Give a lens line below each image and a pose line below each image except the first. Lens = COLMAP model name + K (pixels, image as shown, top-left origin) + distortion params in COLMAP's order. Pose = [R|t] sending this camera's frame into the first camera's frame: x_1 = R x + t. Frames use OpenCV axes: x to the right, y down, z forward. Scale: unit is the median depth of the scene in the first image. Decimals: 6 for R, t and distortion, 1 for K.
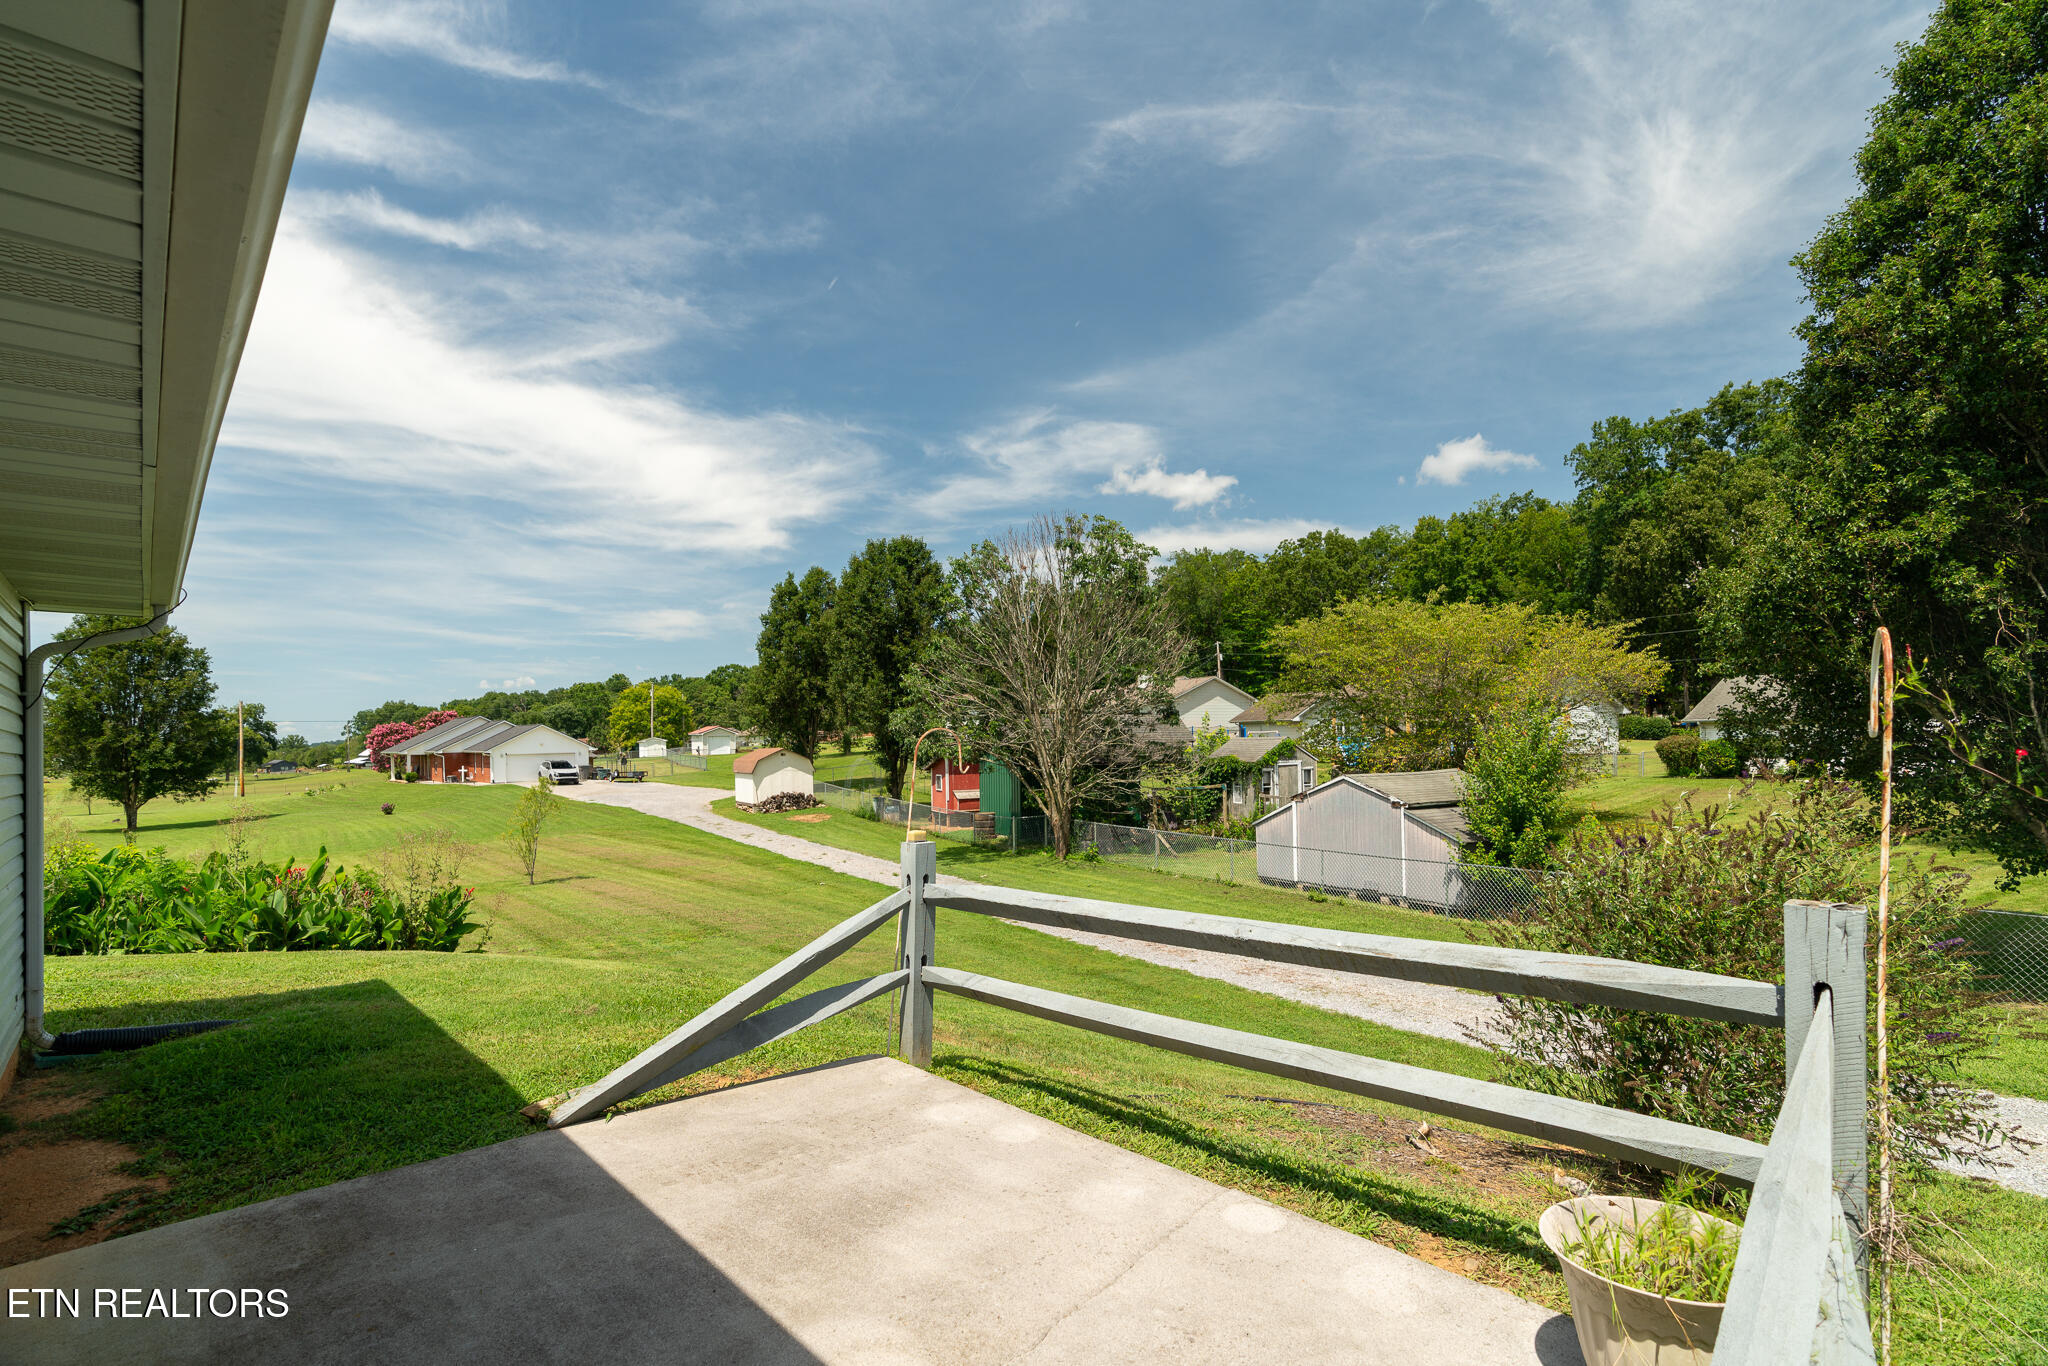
lens RADIAL K [[940.5, 0, 1046.7], [0, 940.5, 726.9], [0, 0, 1]] dist [-0.012810, 0.002857]
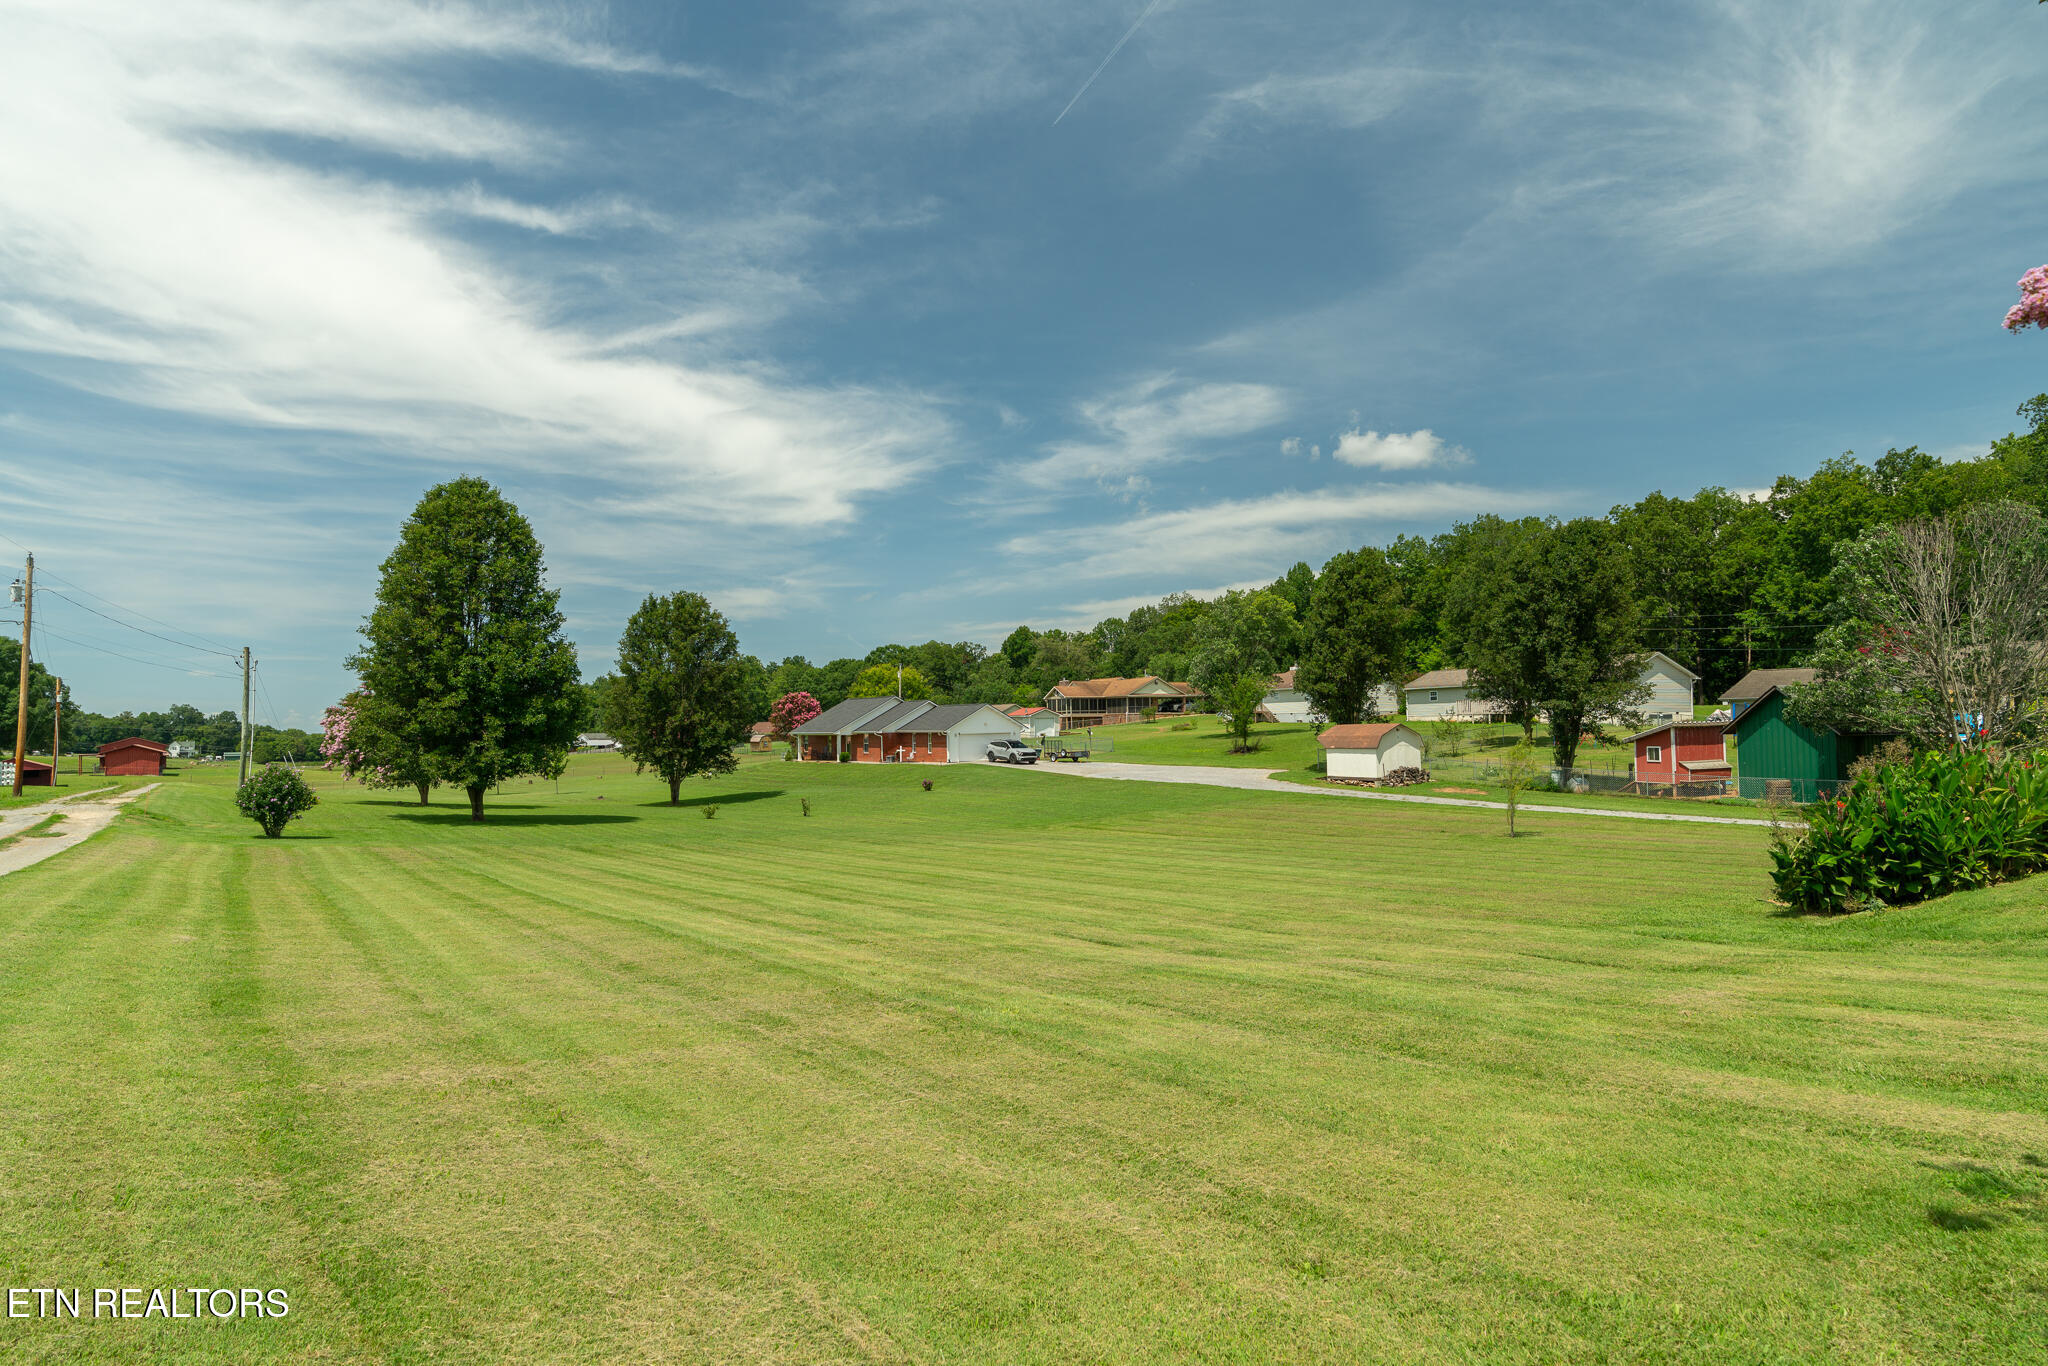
lens RADIAL K [[1051.6, 0, 962.3], [0, 1051.6, 550.9], [0, 0, 1]] dist [0.002108, 0.000524]
pose [[0.997675, -0.017450, -0.065876, -0.141195], [0.007208, 0.988260, -0.152612, 0.002180], [0.067766, 0.151783, 0.986088, -0.042380]]
